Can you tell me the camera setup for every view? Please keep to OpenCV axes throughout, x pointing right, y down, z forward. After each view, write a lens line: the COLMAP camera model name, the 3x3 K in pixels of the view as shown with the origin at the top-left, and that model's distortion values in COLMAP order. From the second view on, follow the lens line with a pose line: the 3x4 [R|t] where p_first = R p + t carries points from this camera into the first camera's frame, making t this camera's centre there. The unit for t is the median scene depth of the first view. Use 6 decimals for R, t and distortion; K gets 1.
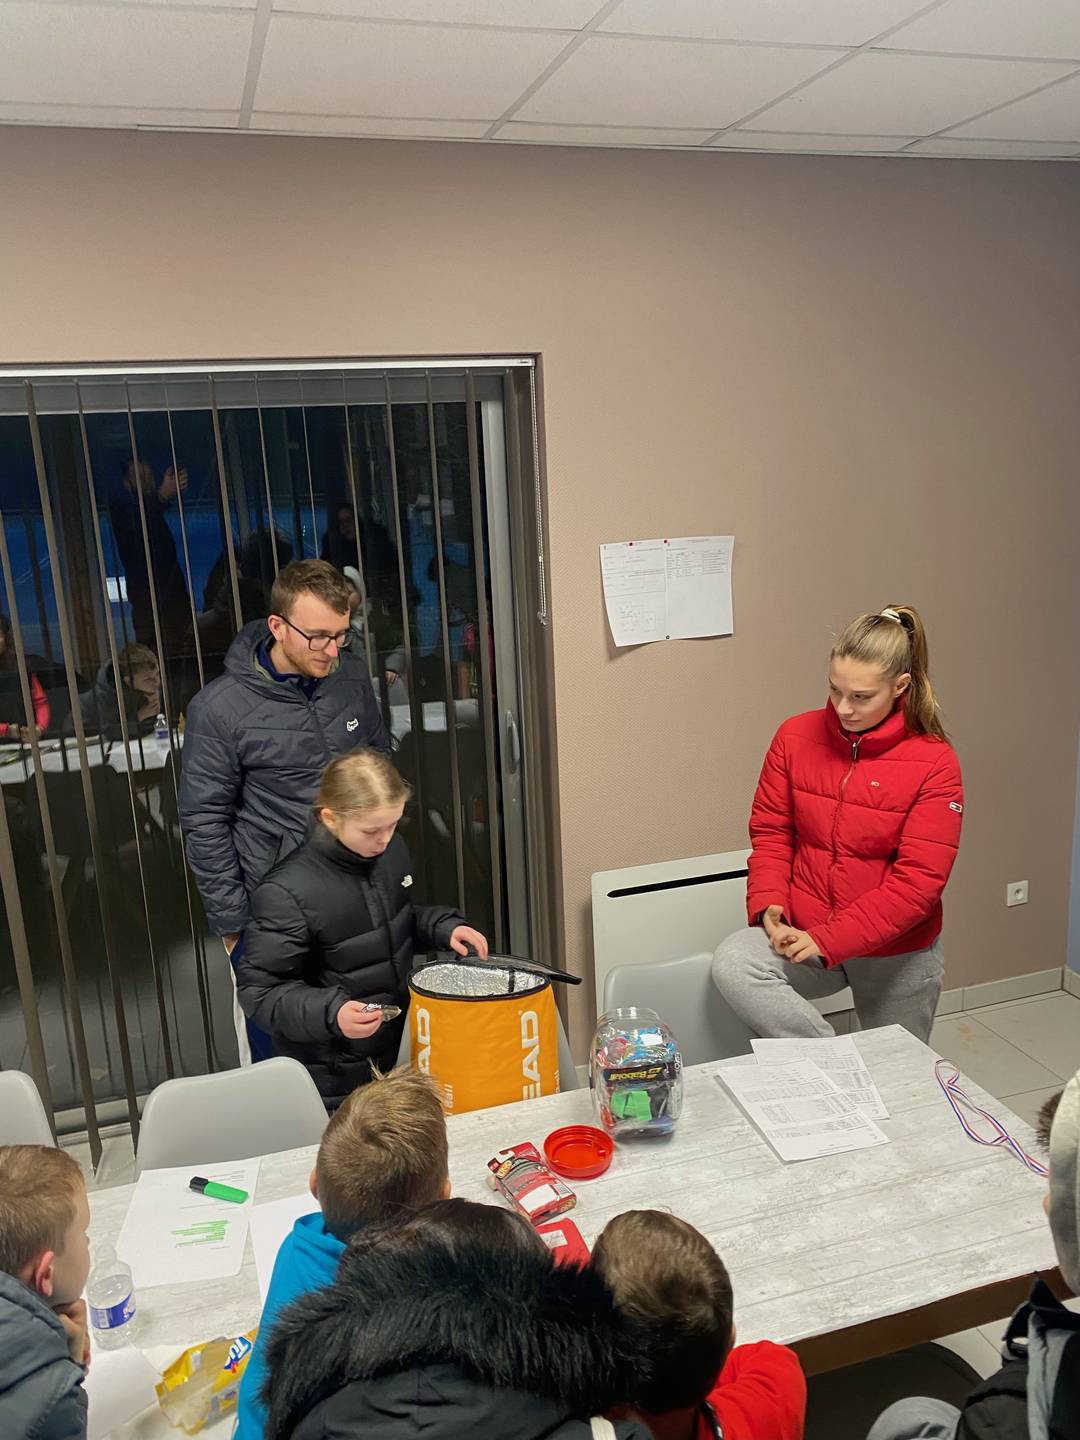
lens RADIAL K [[1081.6, 0, 532.8], [0, 1081.6, 713.7], [0, 0, 1]] dist [0.006894, -0.002941]
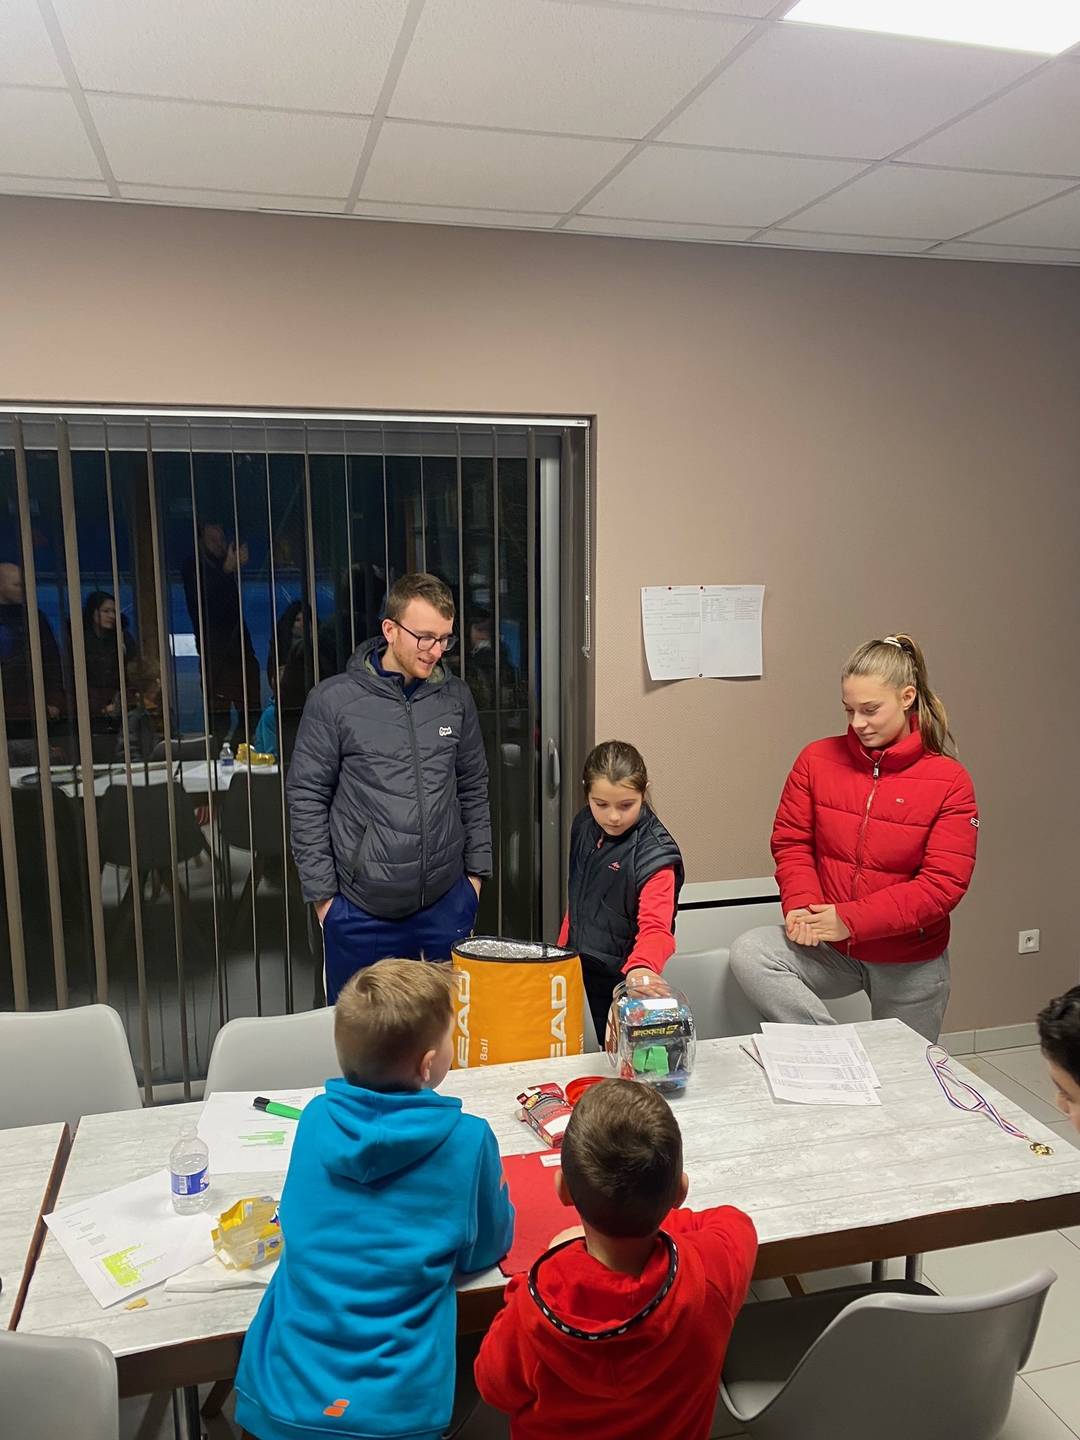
lens RADIAL K [[1084.3, 0, 540.0], [0, 1084.3, 720.0], [0, 0, 1]] dist [0.010844, -0.007405]
pose [[0.998409, 0.044941, -0.034064, 0.002907], [-0.047415, 0.996004, -0.075678, 0.098777], [0.030527, 0.077172, 0.996550, -0.141858]]
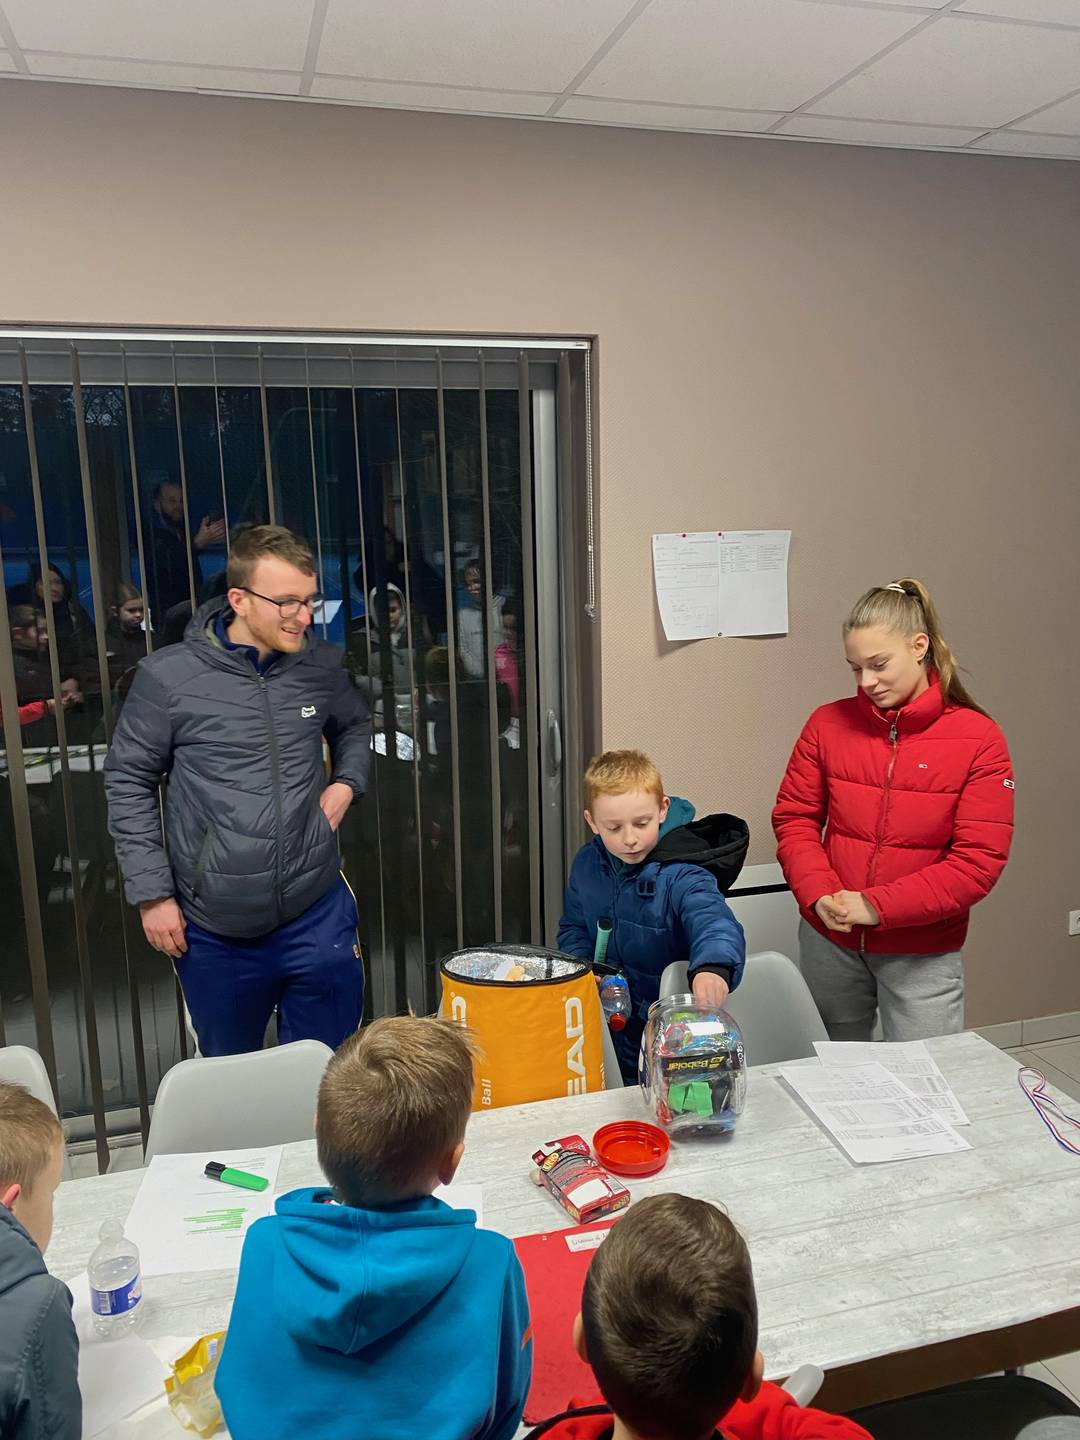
lens RADIAL K [[1077.6, 0, 541.6], [0, 1077.6, 711.3], [0, 0, 1]] dist [0.006003, 0.000243]
pose [[0.999548, 0.026033, -0.015022, -0.027037], [-0.026831, 0.998093, -0.055590, 0.084230], [0.013546, 0.055968, 0.998341, 0.067363]]
